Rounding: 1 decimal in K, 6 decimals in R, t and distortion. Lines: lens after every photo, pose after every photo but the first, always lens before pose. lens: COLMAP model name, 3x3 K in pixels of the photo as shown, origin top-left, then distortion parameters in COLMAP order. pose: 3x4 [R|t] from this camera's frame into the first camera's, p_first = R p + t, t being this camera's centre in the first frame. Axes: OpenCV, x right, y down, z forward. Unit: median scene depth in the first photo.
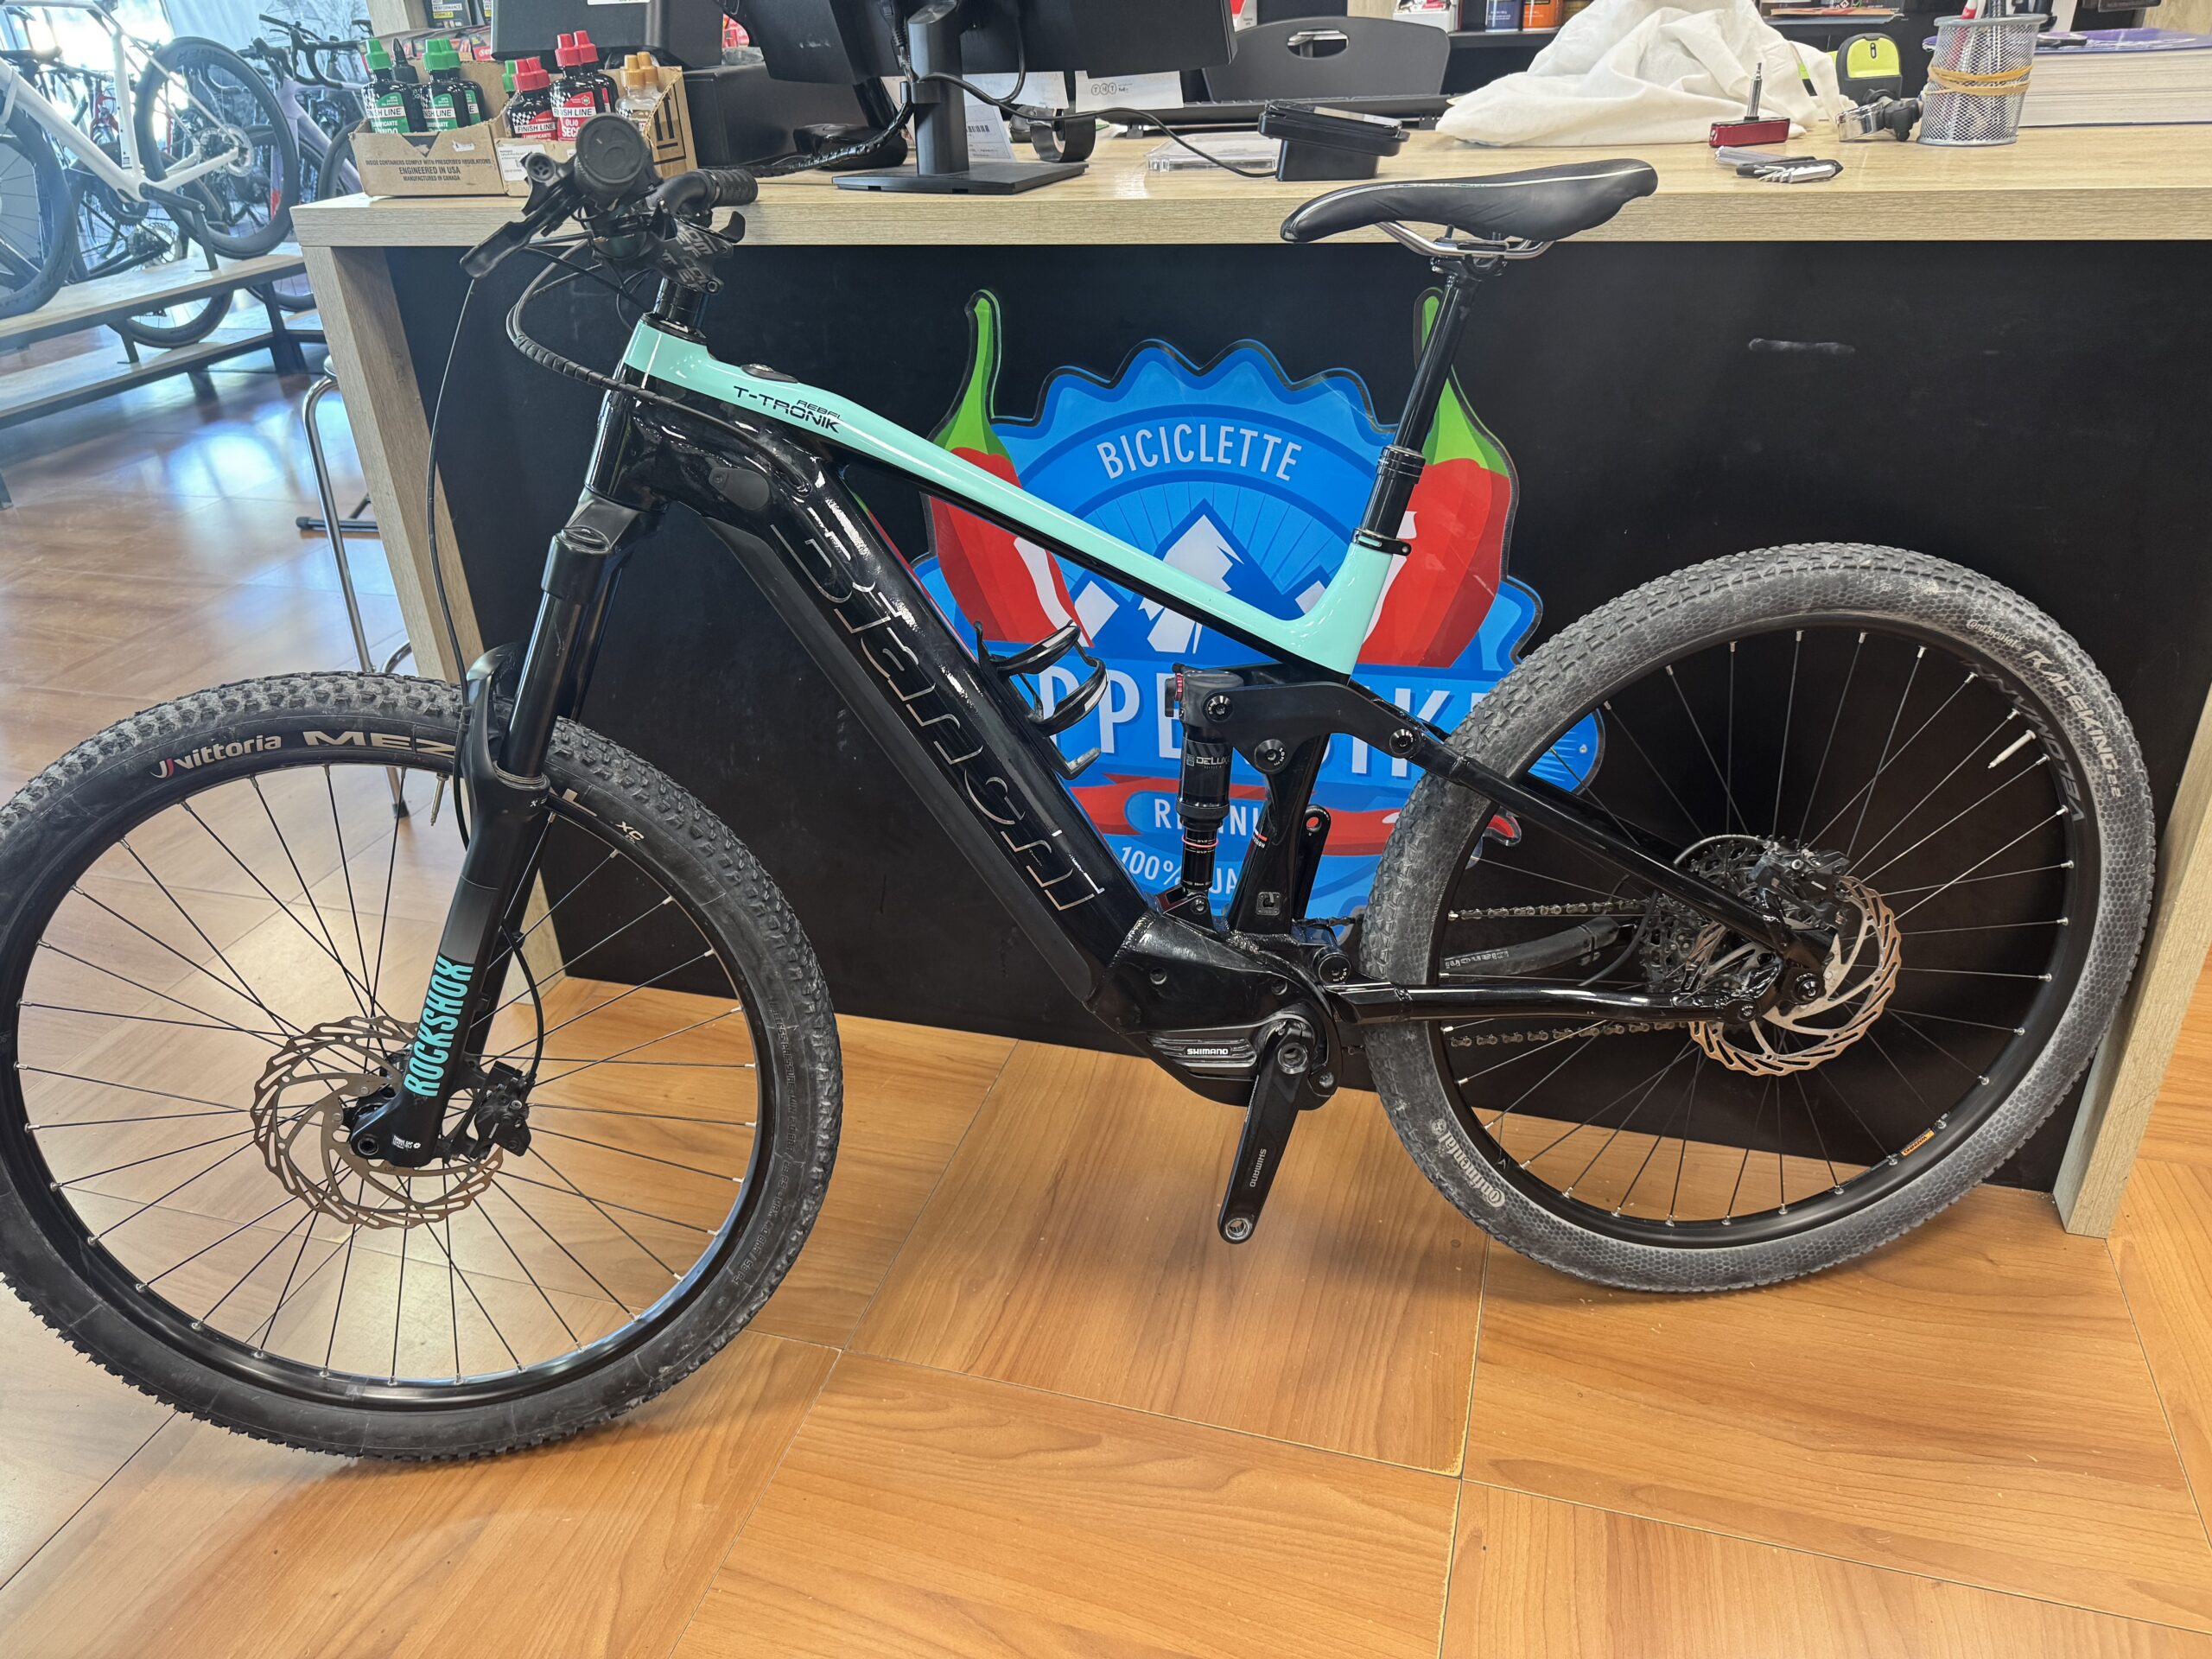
lens RADIAL K [[1602.2, 0, 1104.0], [0, 1602.2, 838.1], [0, 0, 1]] dist [0.198423, -0.419214]
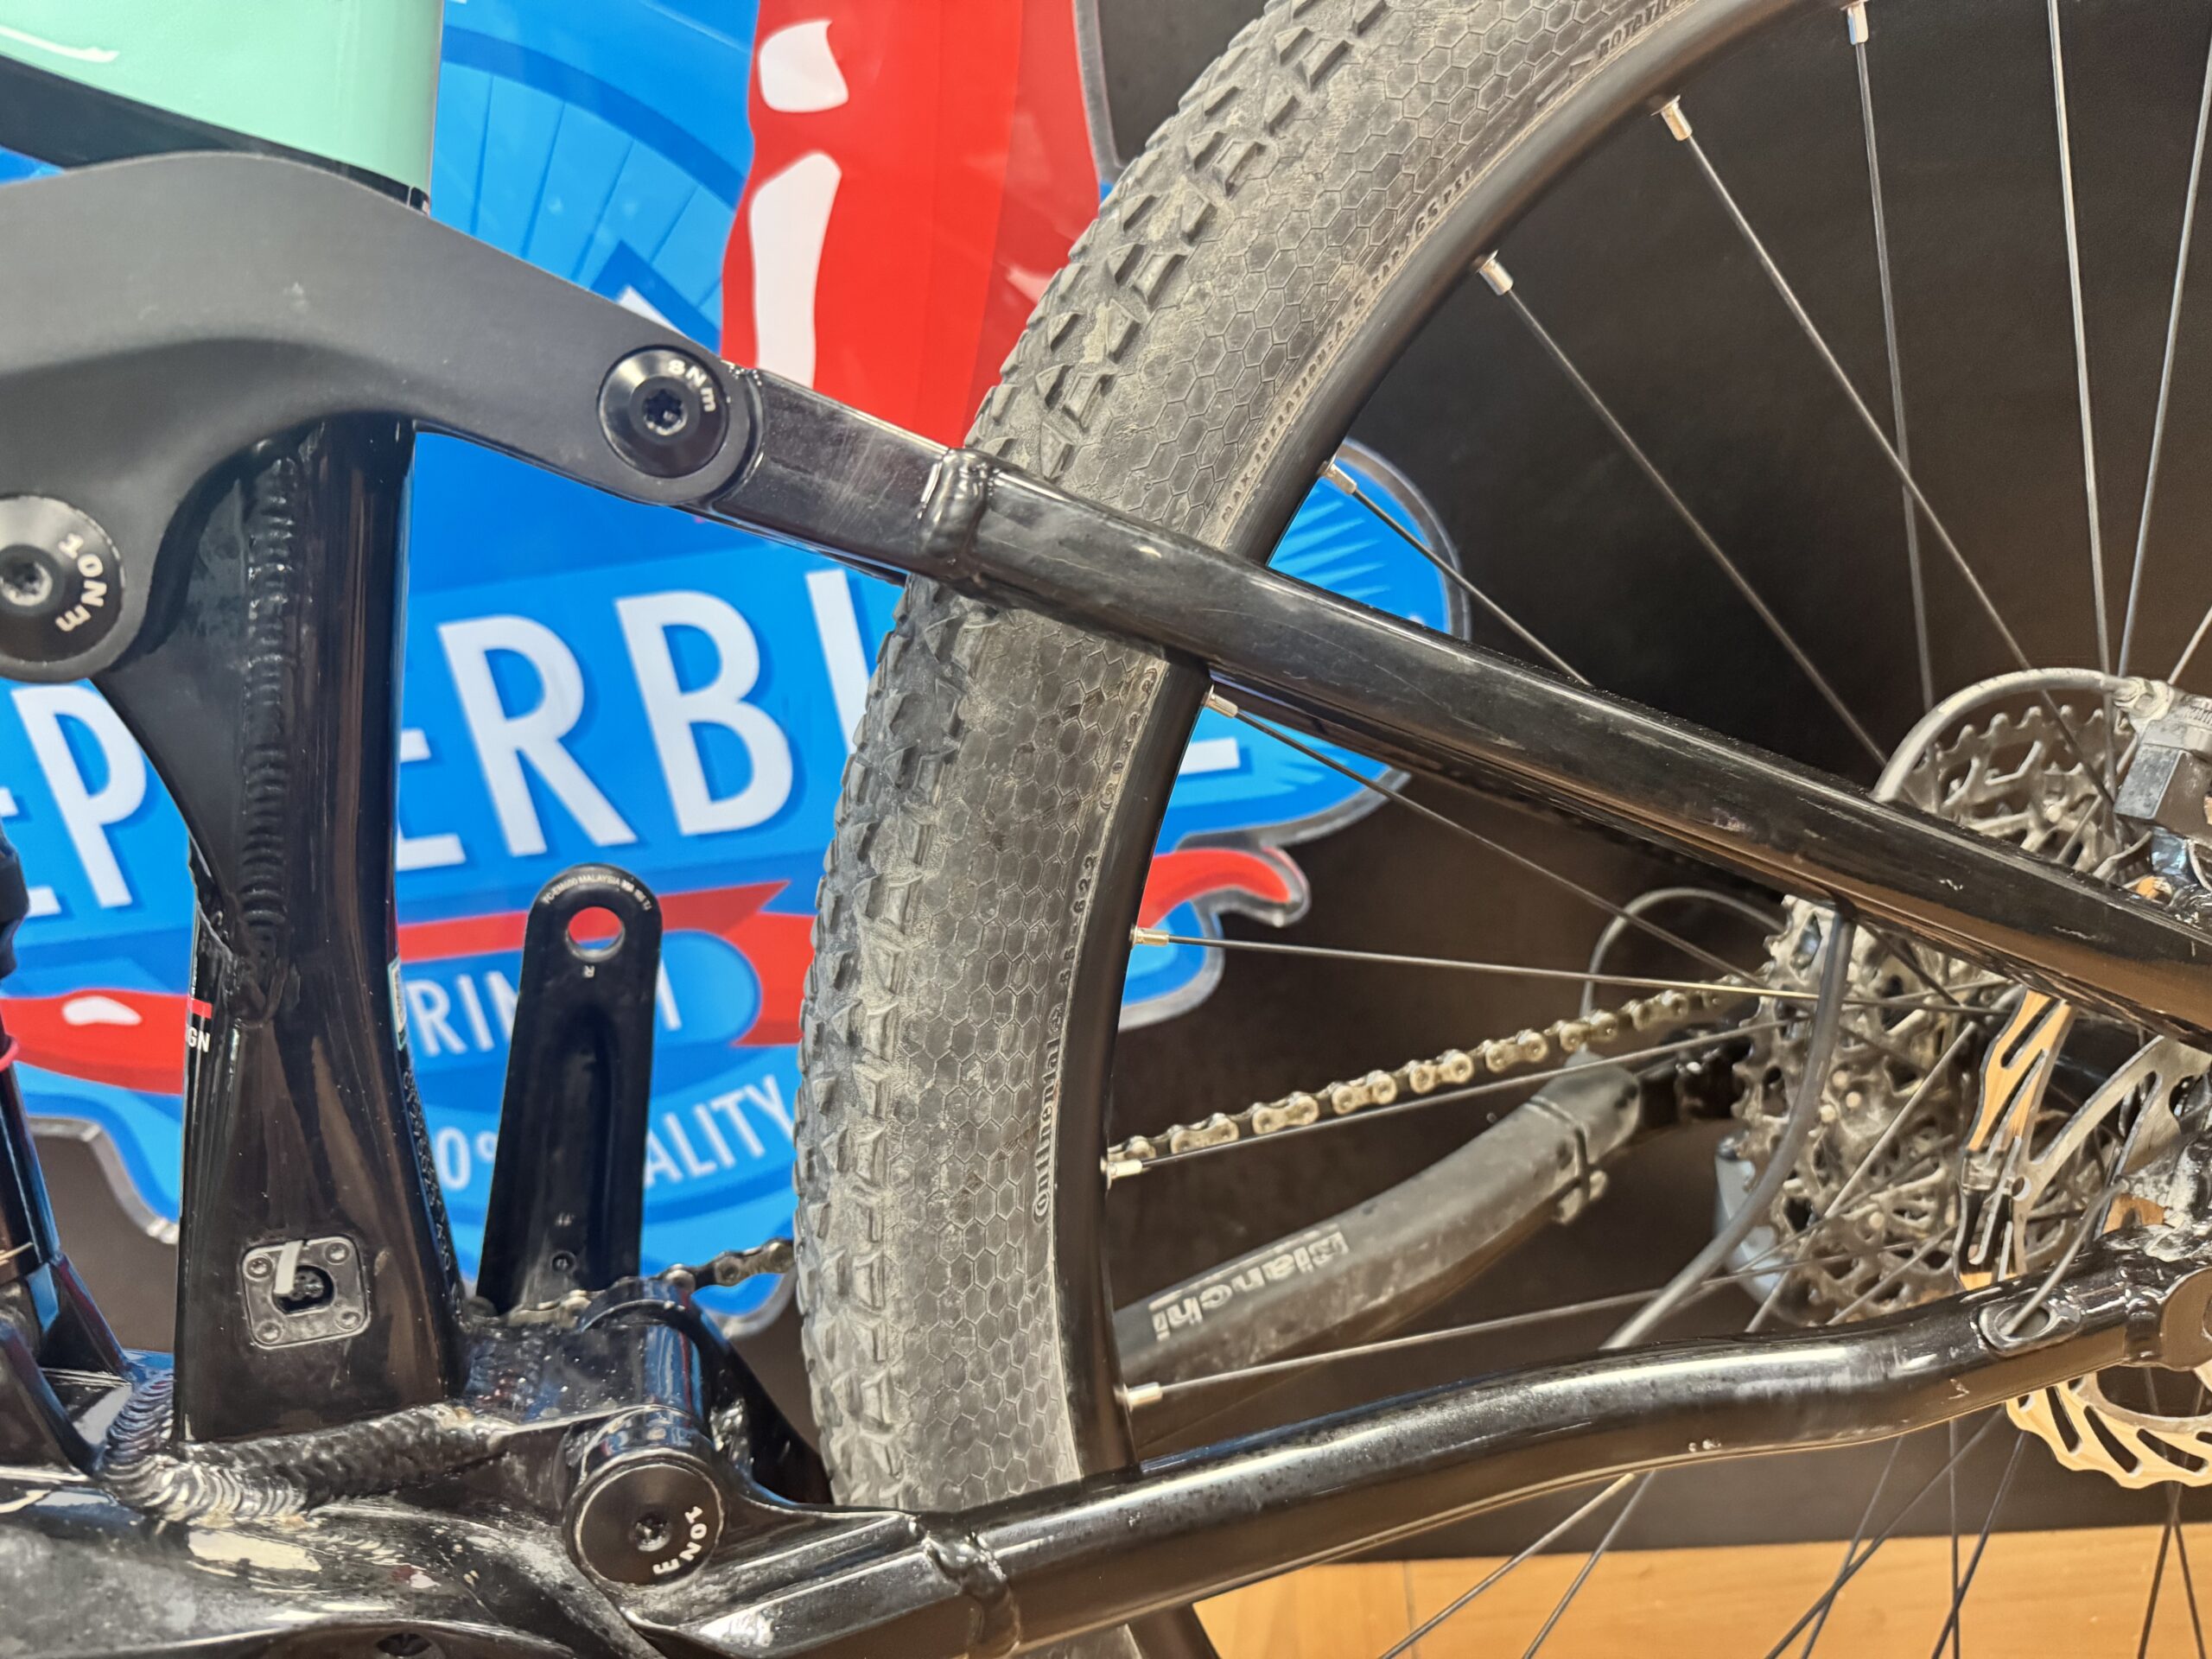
lens RADIAL K [[1529.8, 0, 1104.3], [0, 1529.8, 804.4], [0, 0, 1]] dist [0.055186, -0.110362]
pose [[0.974621, -0.173456, 0.141518, 0.176814], [0.193679, 0.970366, -0.144493, 0.024129], [-0.112261, 0.168235, 0.979334, 0.699855]]
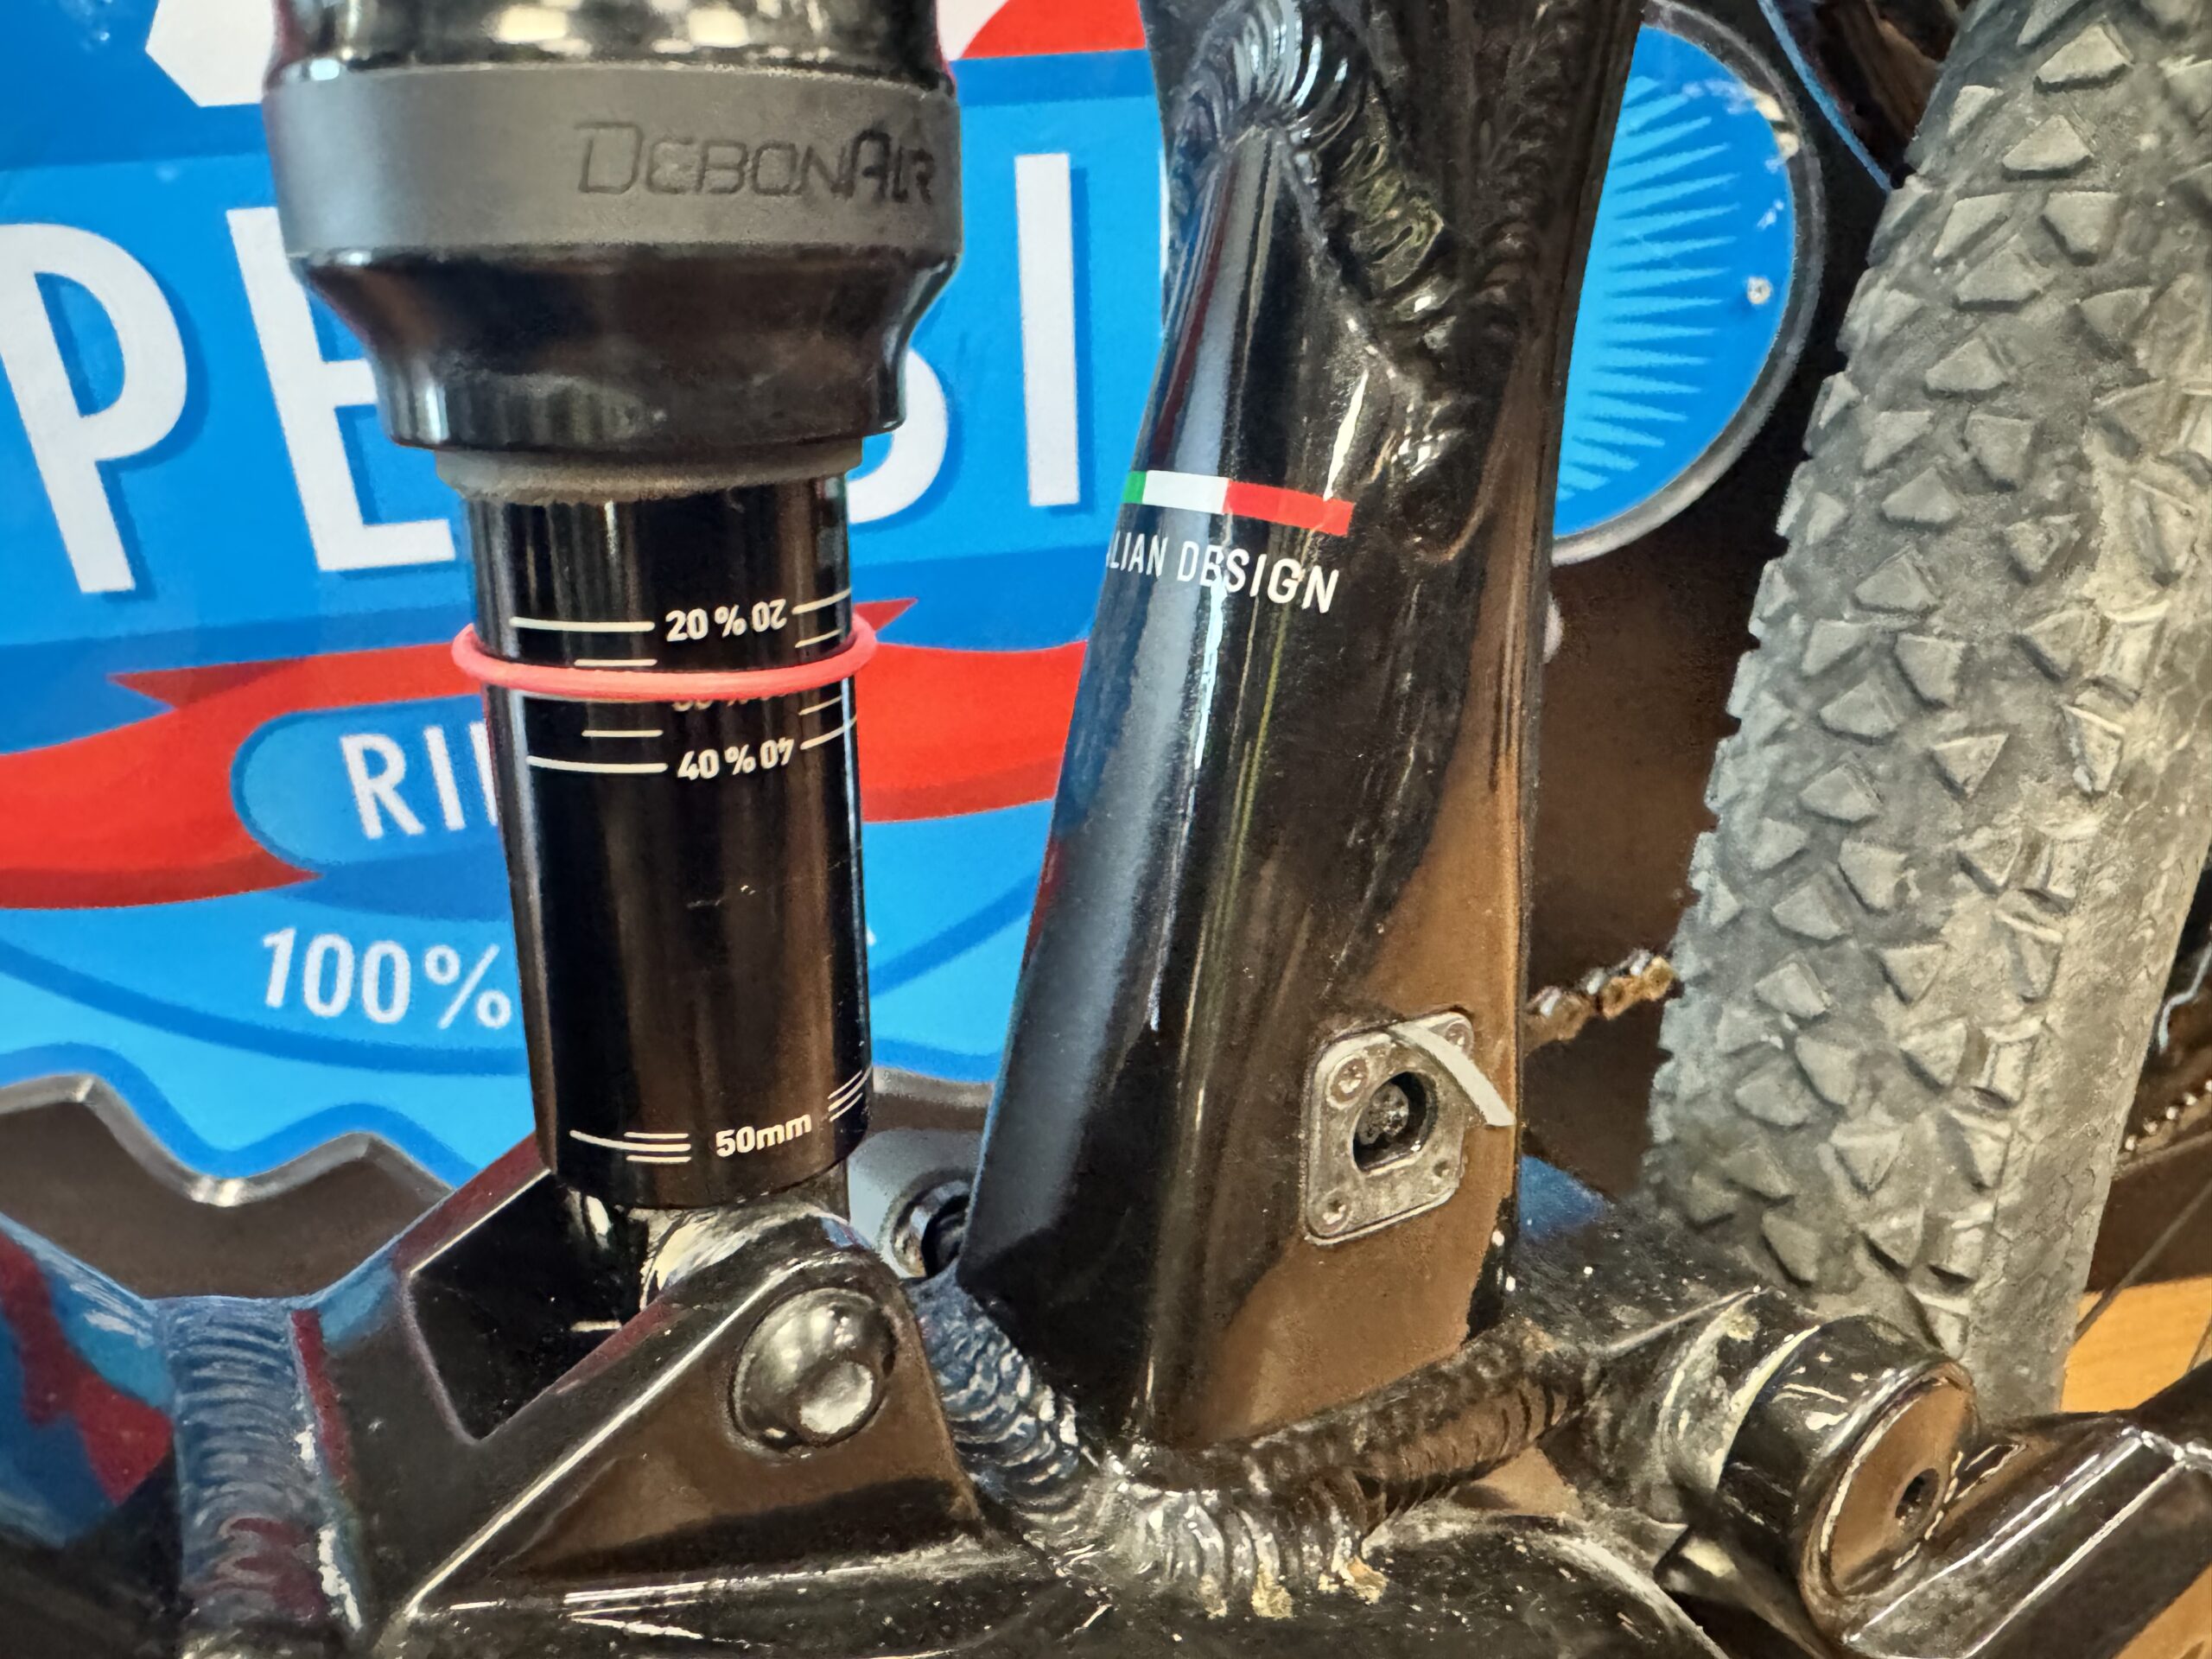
lens RADIAL K [[1552.1, 0, 1002.8], [0, 1552.1, 828.9], [0, 0, 1]] dist [-0.005853, 0.000077]
pose [[0.910022, -0.197297, 0.364601, 0.039884], [0.205648, 0.978492, 0.016207, 0.011338], [-0.359957, 0.060231, 0.931023, 0.830294]]
